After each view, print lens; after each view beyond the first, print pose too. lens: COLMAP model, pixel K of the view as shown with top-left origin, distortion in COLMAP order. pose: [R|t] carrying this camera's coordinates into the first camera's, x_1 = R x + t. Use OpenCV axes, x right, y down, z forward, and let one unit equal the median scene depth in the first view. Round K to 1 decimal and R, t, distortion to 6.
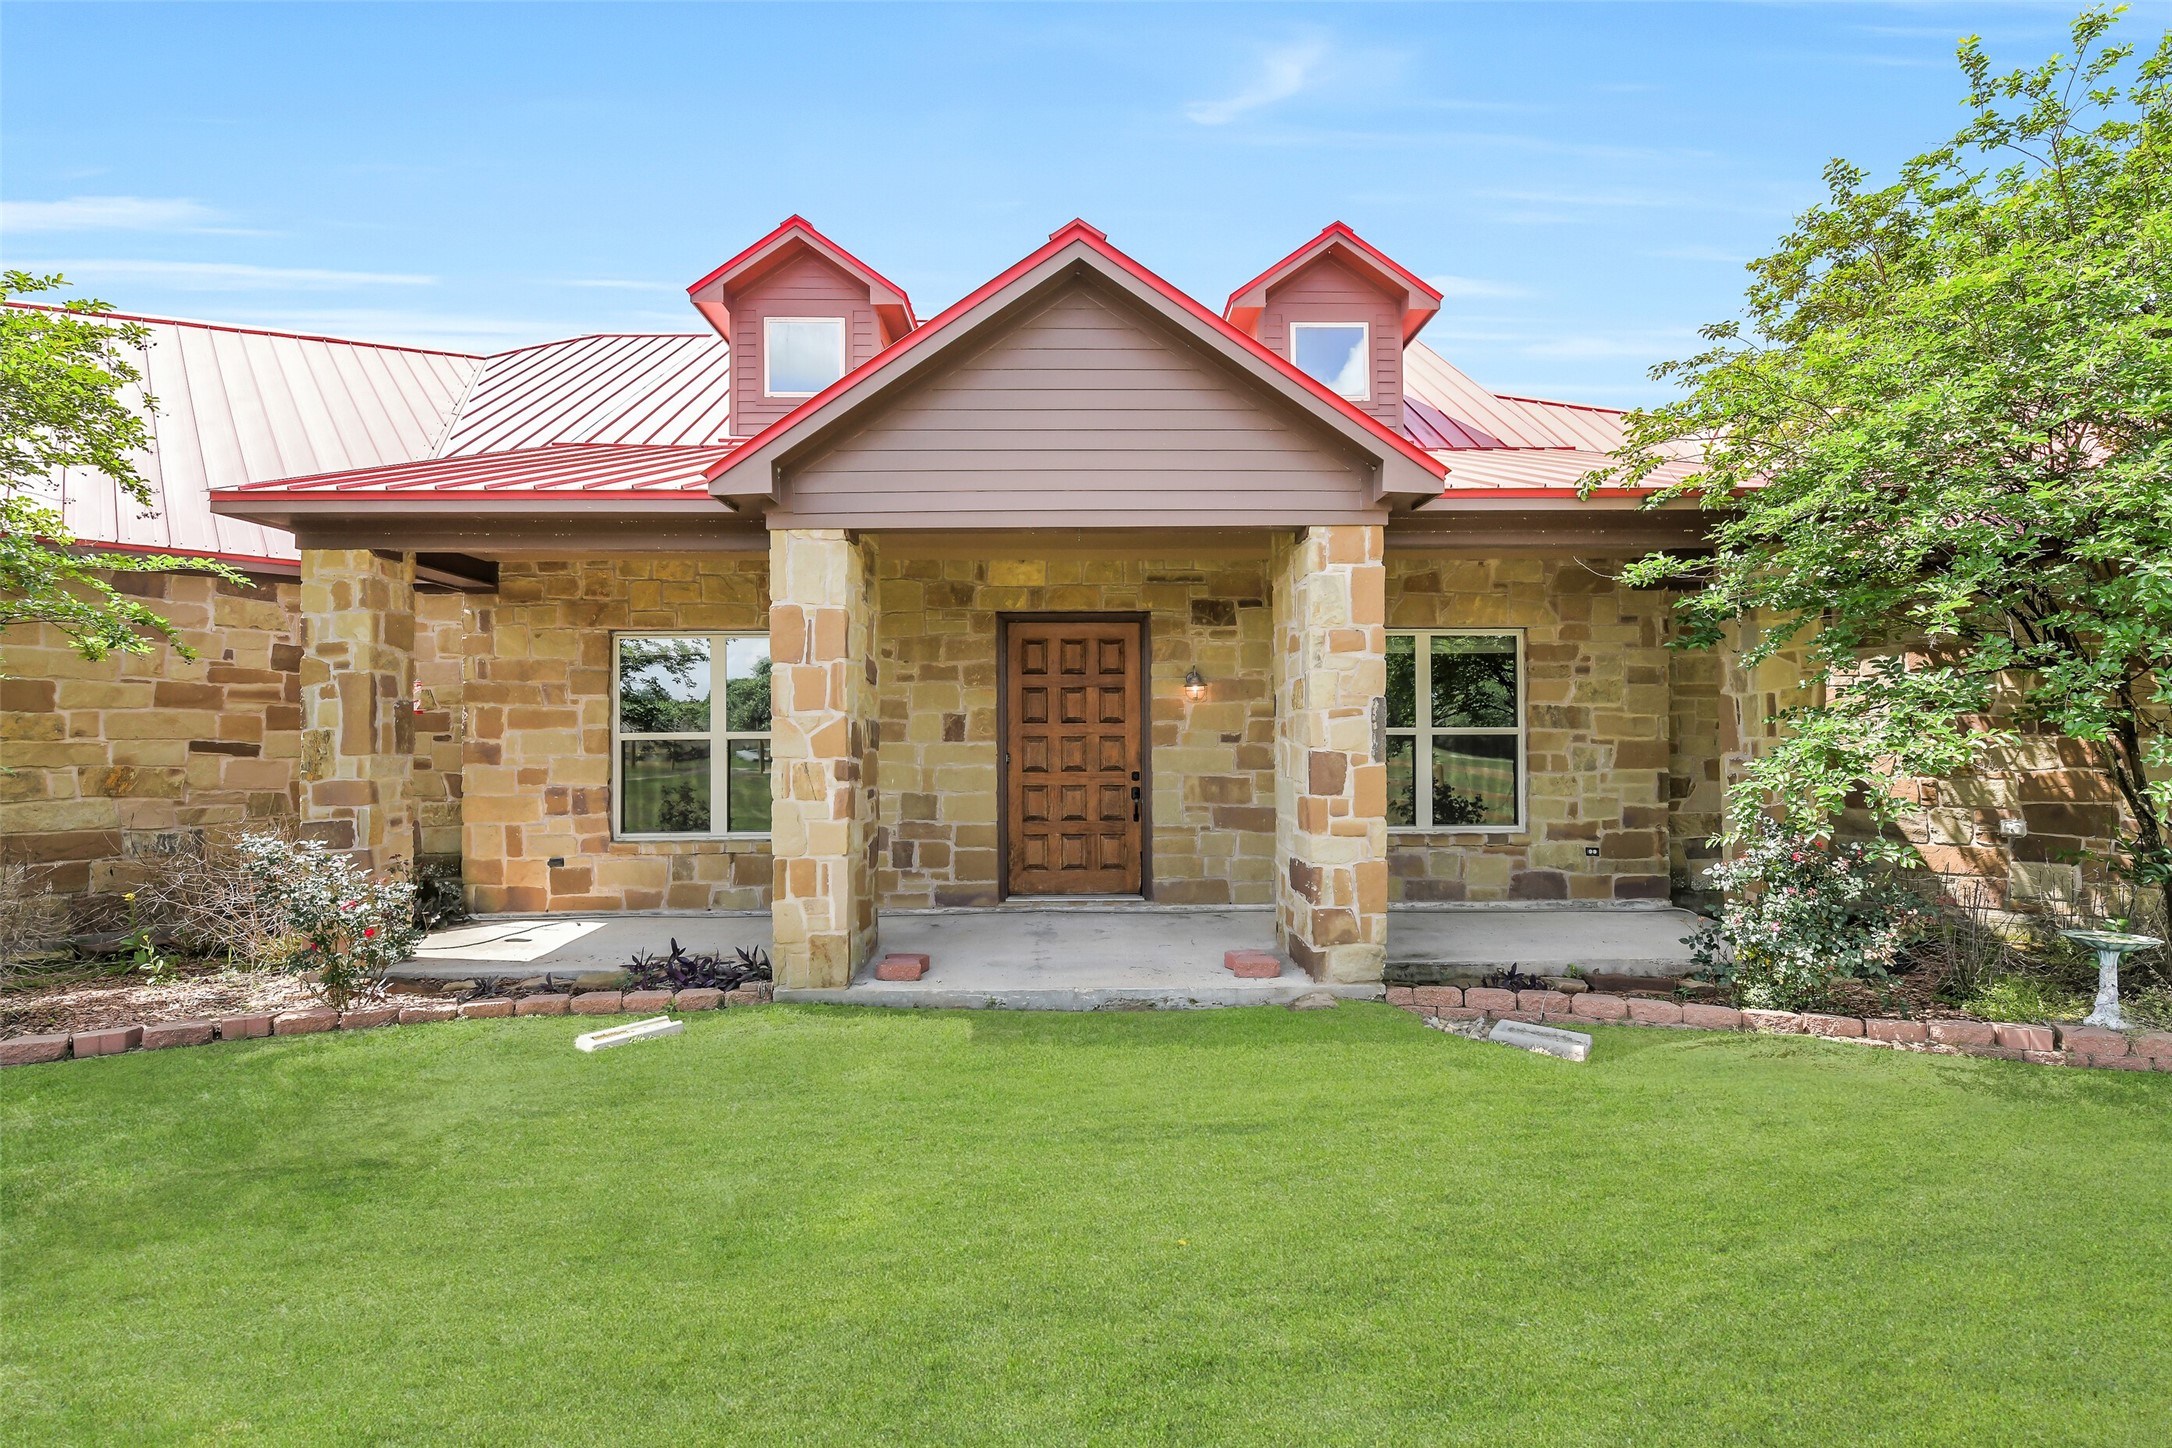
lens RADIAL K [[1027.2, 0, 1079.6], [0, 1027.2, 730.2], [0, 0, 1]] dist [-0.010858, -0.006572]
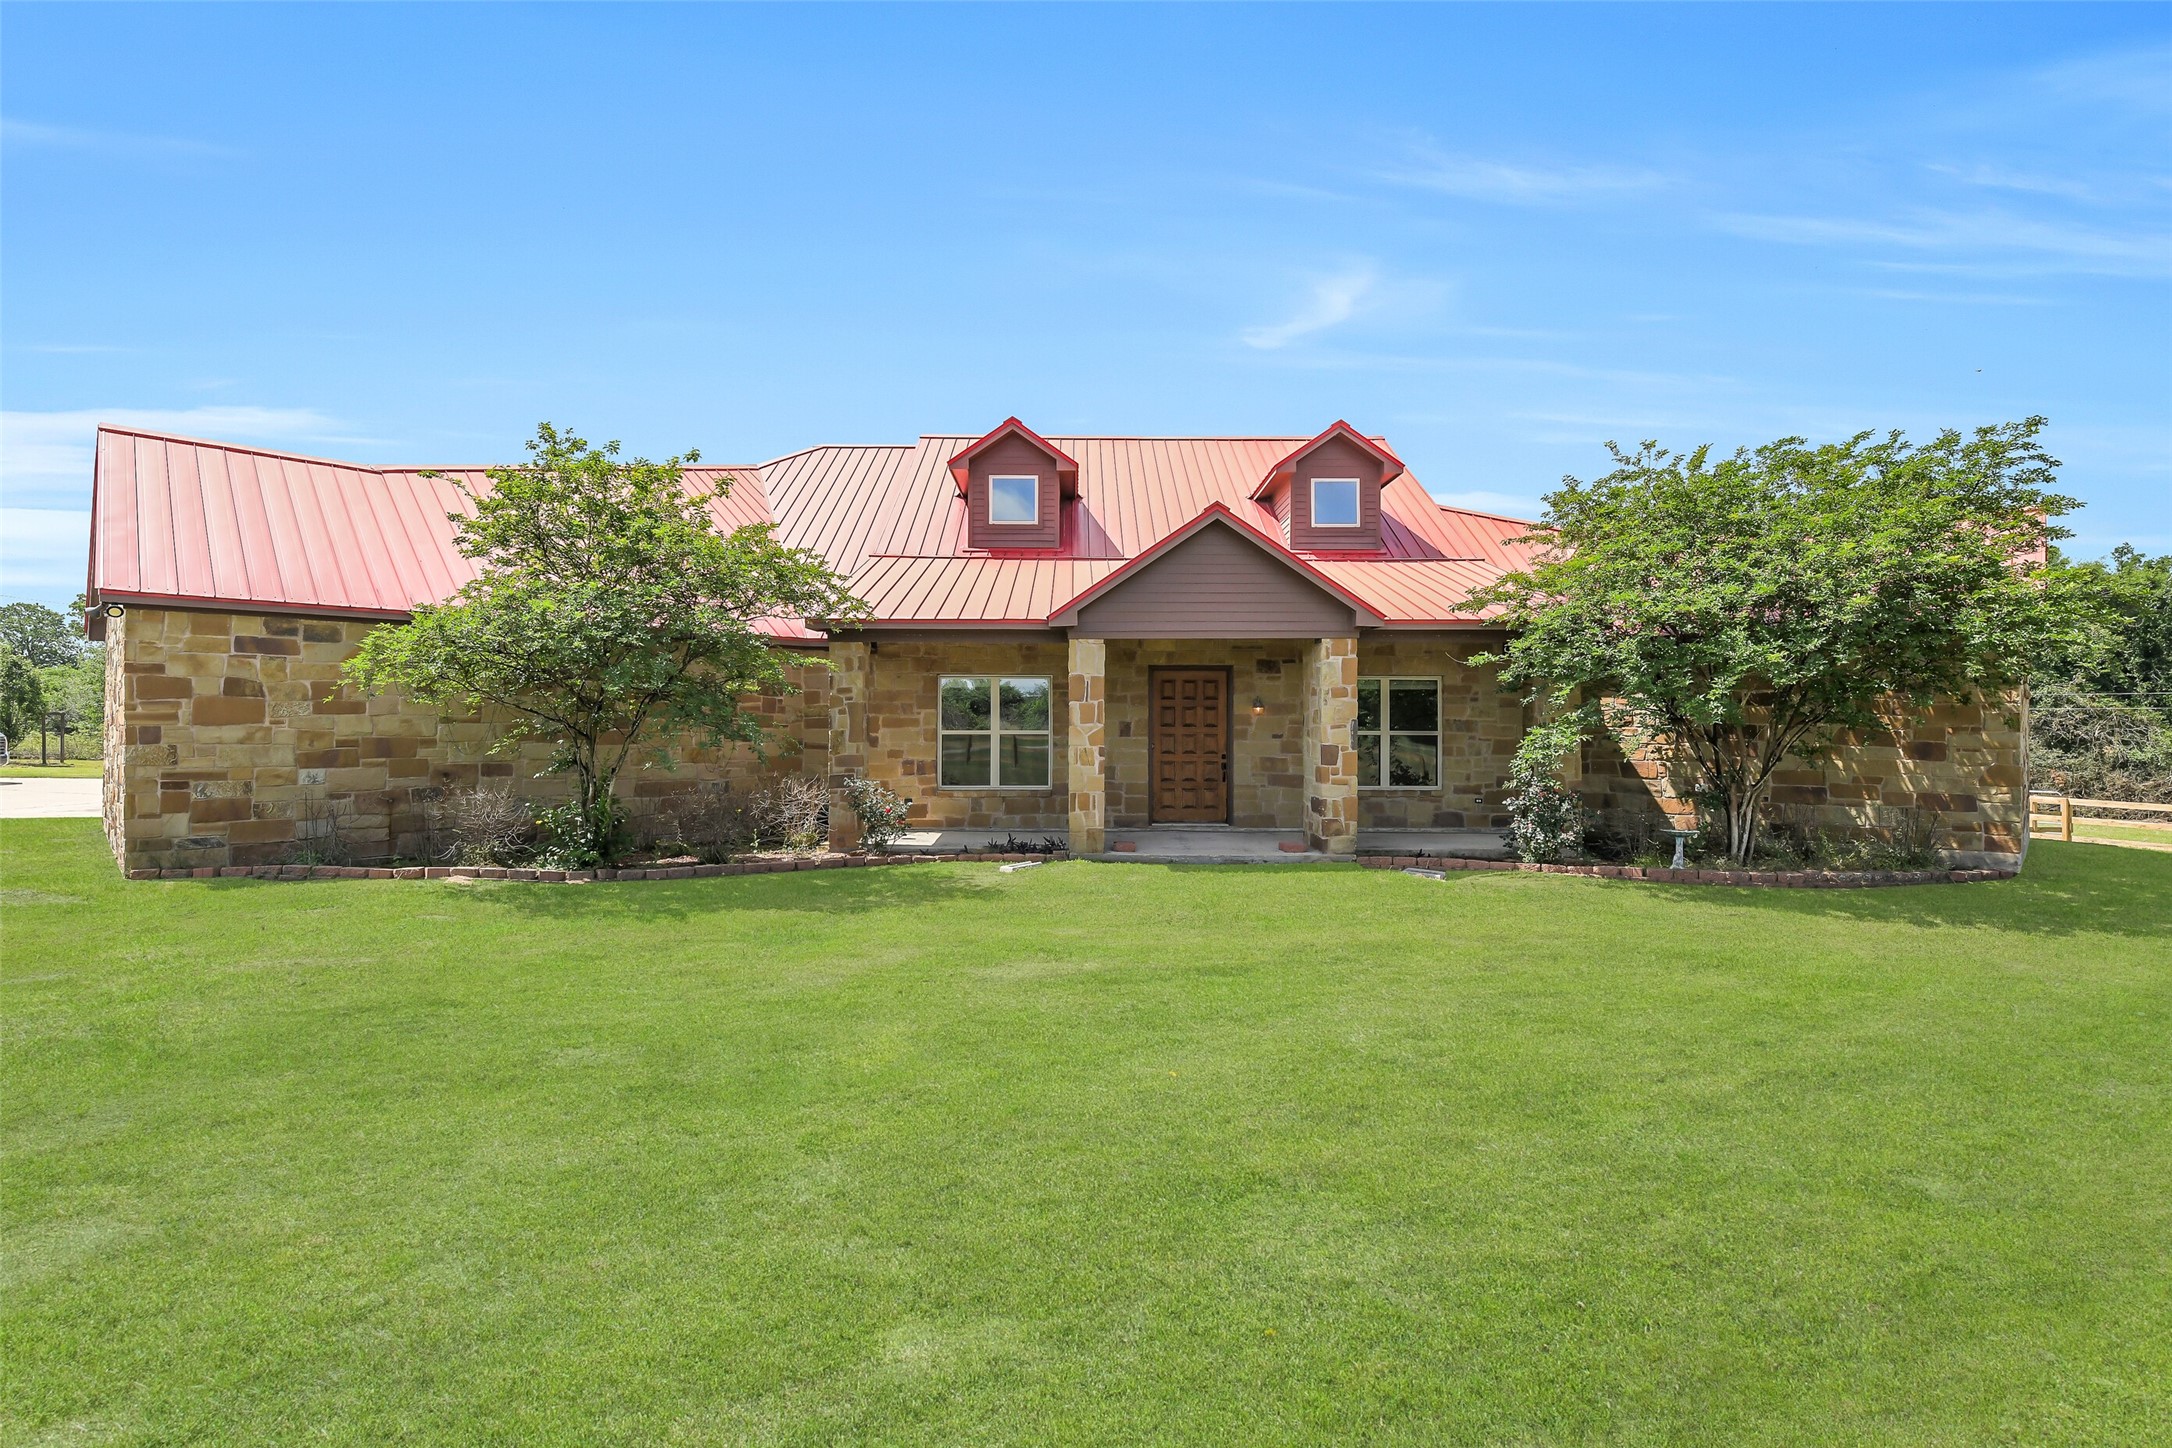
lens RADIAL K [[1027.2, 0, 1076.8], [0, 1027.2, 712.6], [0, 0, 1]] dist [-0.010858, -0.006572]
pose [[0.999884, 0.008003, -0.012927, -0.185076], [-0.008056, 0.999960, -0.003988, -0.023674], [0.012894, 0.004092, 0.999908, -0.821861]]
